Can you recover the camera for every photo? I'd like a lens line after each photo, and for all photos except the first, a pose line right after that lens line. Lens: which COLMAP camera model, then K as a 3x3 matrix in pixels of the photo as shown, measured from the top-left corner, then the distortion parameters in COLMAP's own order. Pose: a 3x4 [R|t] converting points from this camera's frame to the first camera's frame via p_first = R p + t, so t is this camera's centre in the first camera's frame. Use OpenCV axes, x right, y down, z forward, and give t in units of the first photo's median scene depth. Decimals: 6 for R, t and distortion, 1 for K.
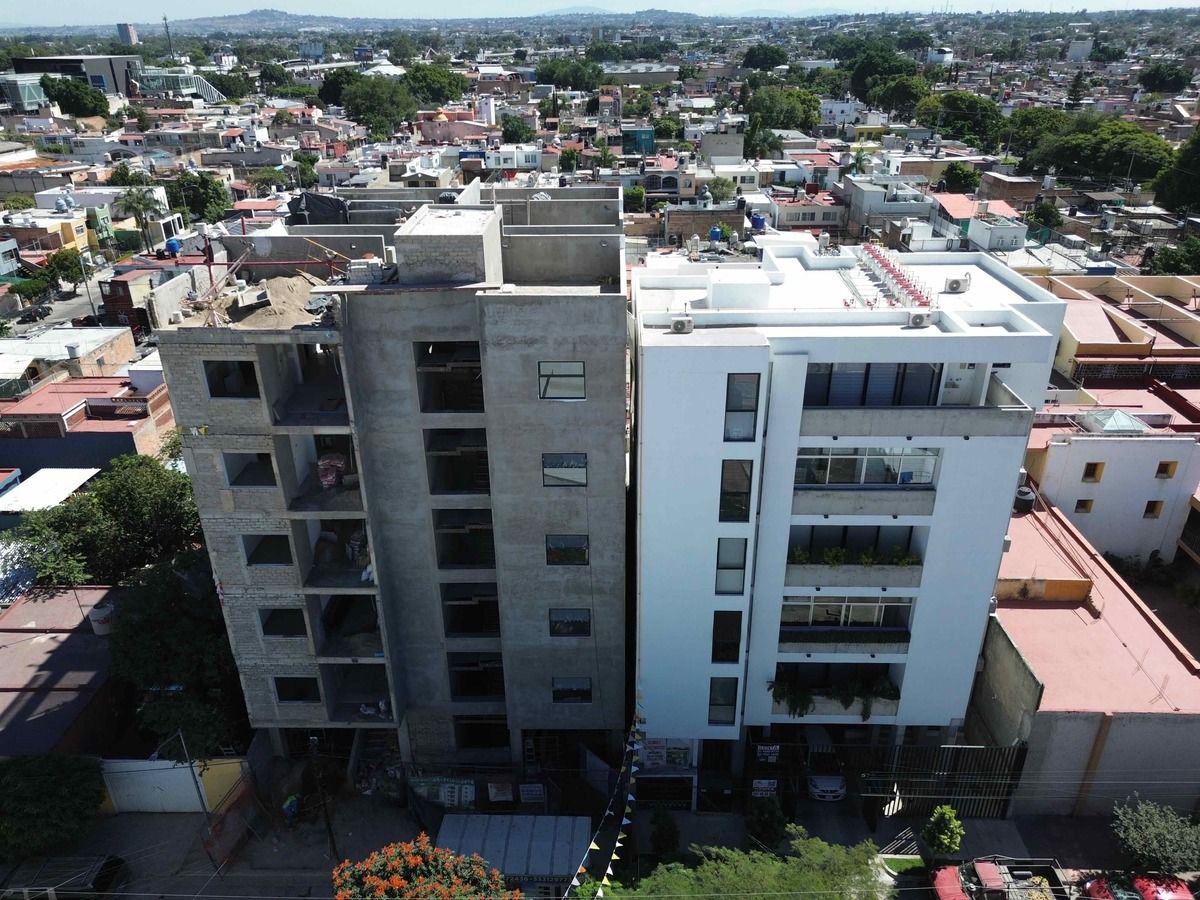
lens RADIAL K [[854.7, 0, 597.2], [0, 854.7, 444.6], [0, 0, 1]] dist [0.023449, -0.016677]
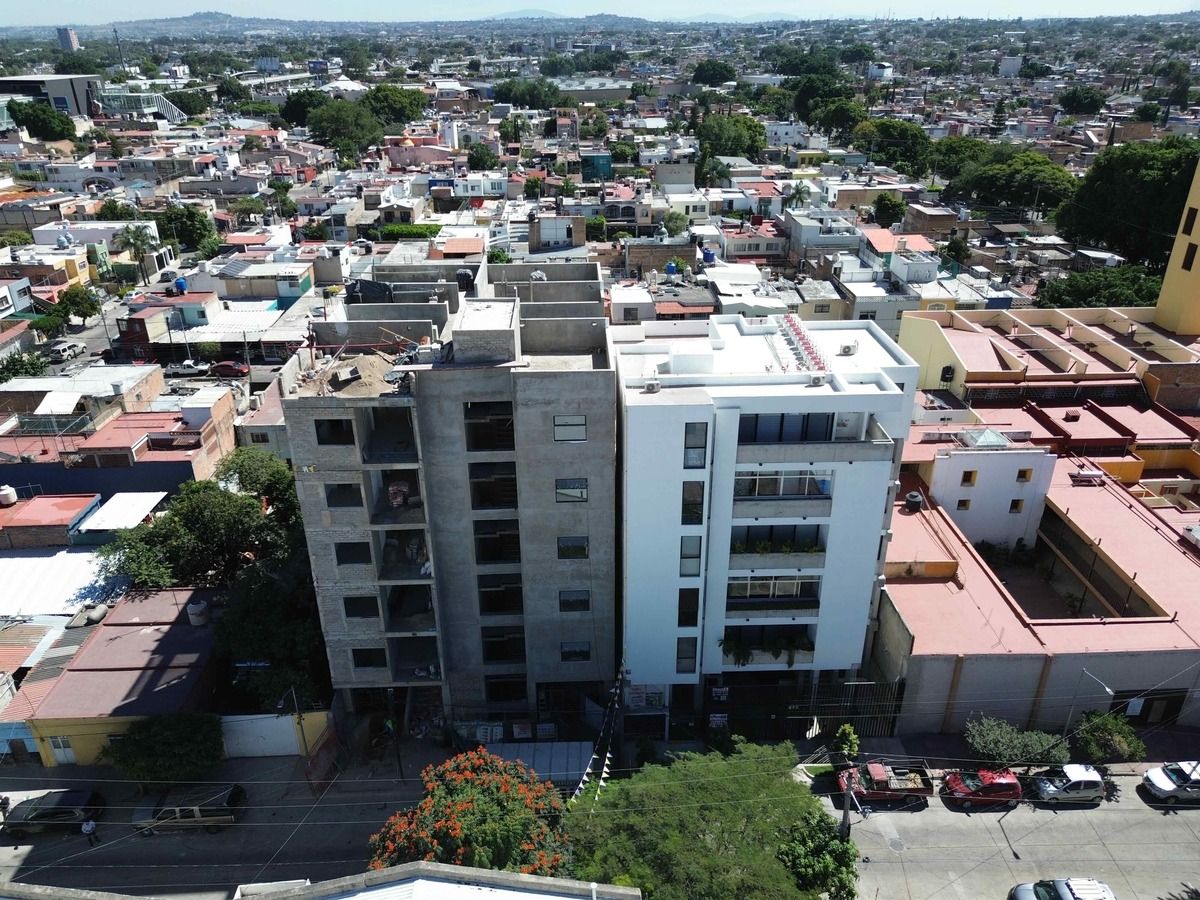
lens RADIAL K [[854.7, 0, 597.7], [0, 854.7, 446.0], [0, 0, 1]] dist [0.023449, -0.016677]
pose [[0.998603, -0.019761, 0.049012, -0.041352], [0.019835, 0.999803, -0.001032, -0.027438], [-0.048982, 0.002003, 0.998798, -0.268795]]
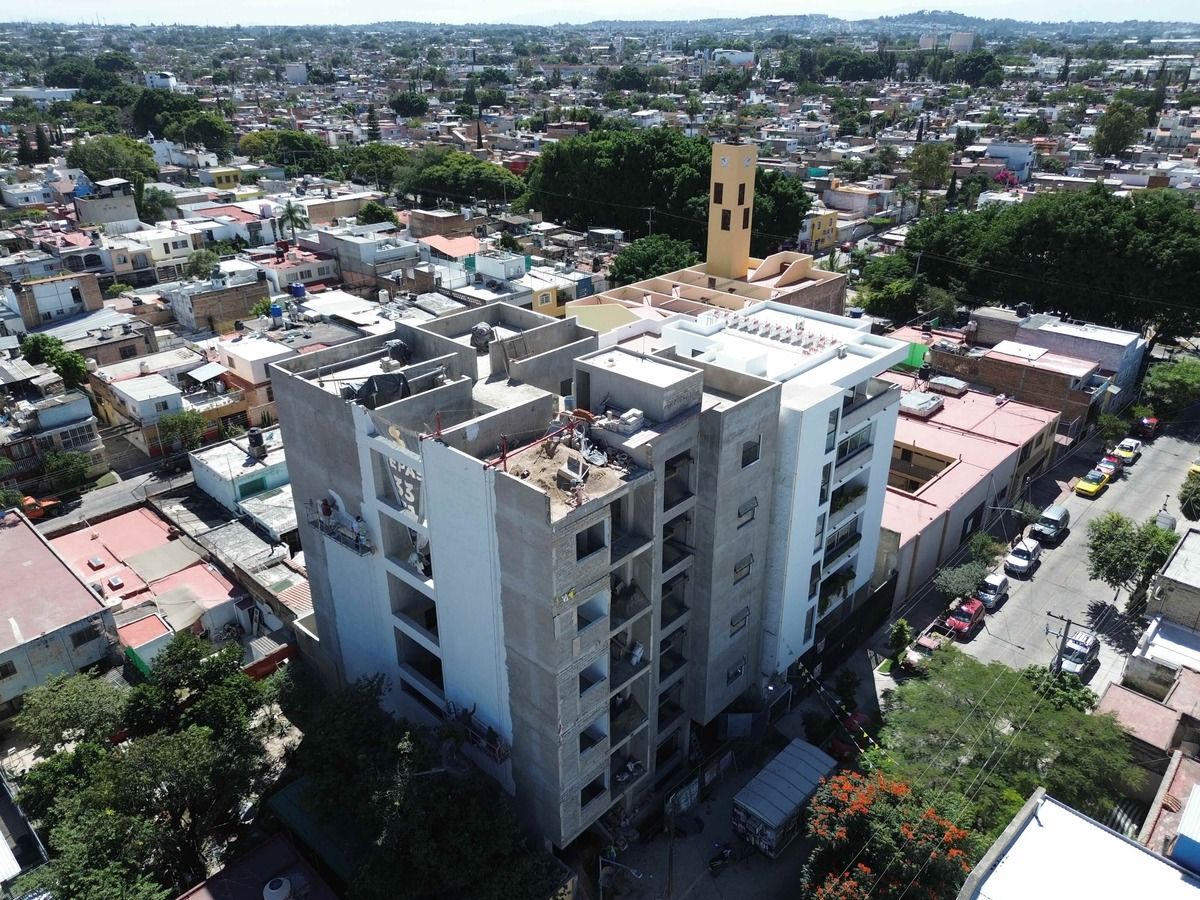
lens RADIAL K [[854.7, 0, 600.1], [0, 854.7, 453.0], [0, 0, 1]] dist [0.023449, -0.016677]
pose [[0.667657, -0.317361, 0.673437, -0.747893], [0.318752, 0.939338, 0.126652, -0.213177], [-0.672779, 0.130099, 0.728315, 0.082856]]
